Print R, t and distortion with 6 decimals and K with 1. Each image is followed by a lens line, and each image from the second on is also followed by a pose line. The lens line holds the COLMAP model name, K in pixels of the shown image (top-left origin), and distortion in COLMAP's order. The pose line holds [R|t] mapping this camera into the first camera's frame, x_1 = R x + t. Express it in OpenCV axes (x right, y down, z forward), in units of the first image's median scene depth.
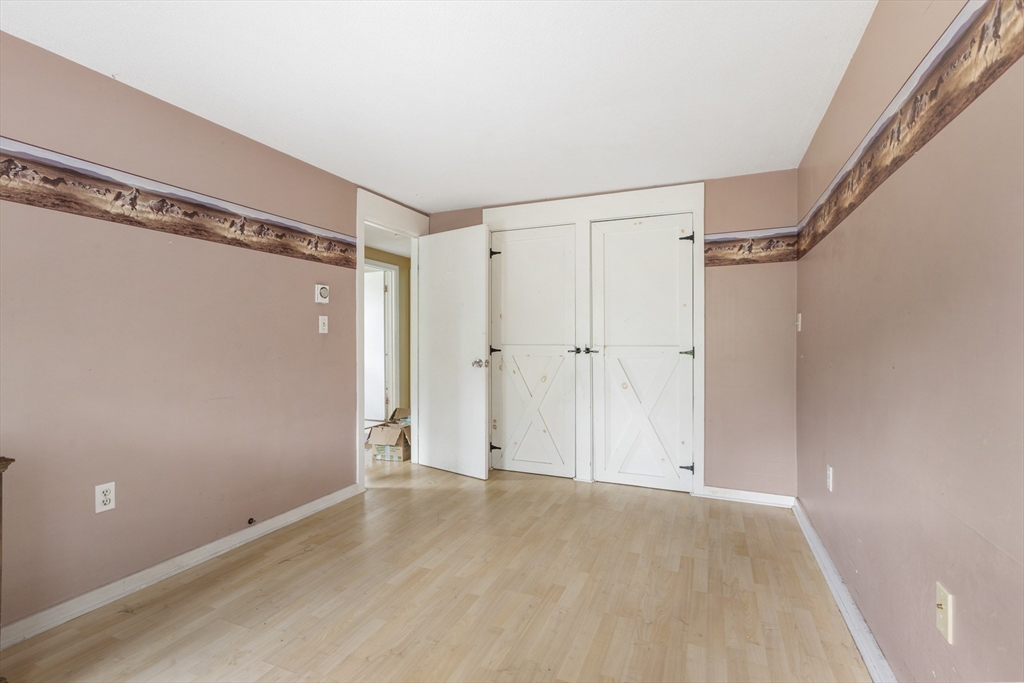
lens RADIAL K [[455.4, 0, 517.0], [0, 455.4, 338.3], [0, 0, 1]] dist [0.003418, -0.001161]
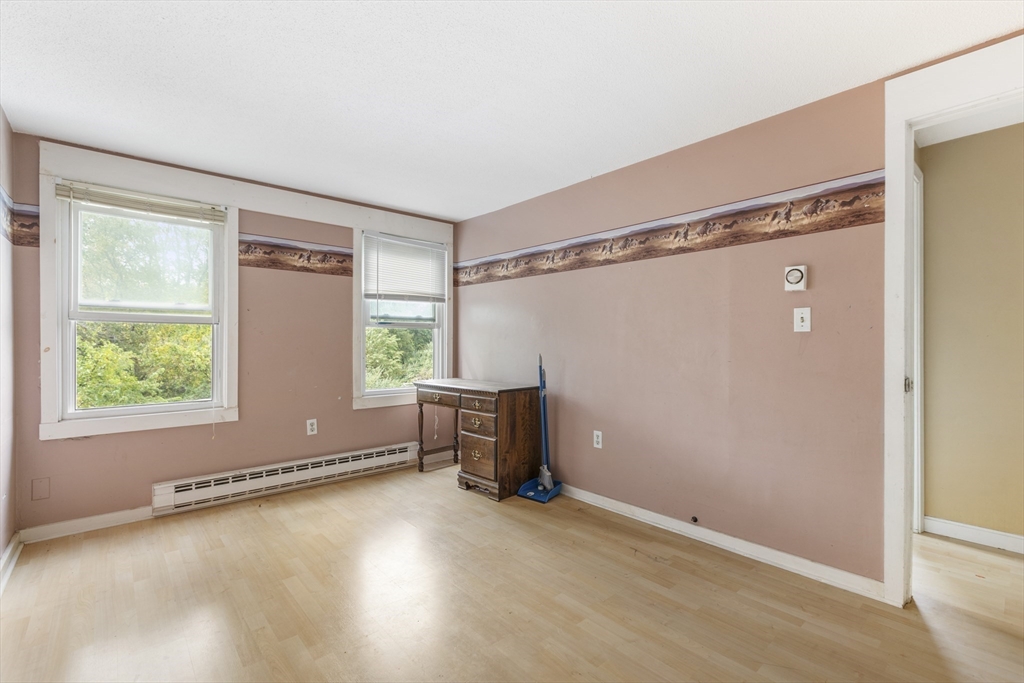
lens RADIAL K [[455.4, 0, 518.5], [0, 455.4, 344.8], [0, 0, 1]] dist [0.003418, -0.001161]
pose [[-0.419188, -0.000711, -0.907899, 0.496694], [-0.002686, 0.999996, 0.000457, 0.012181], [0.907895, 0.002630, -0.419189, 1.056692]]
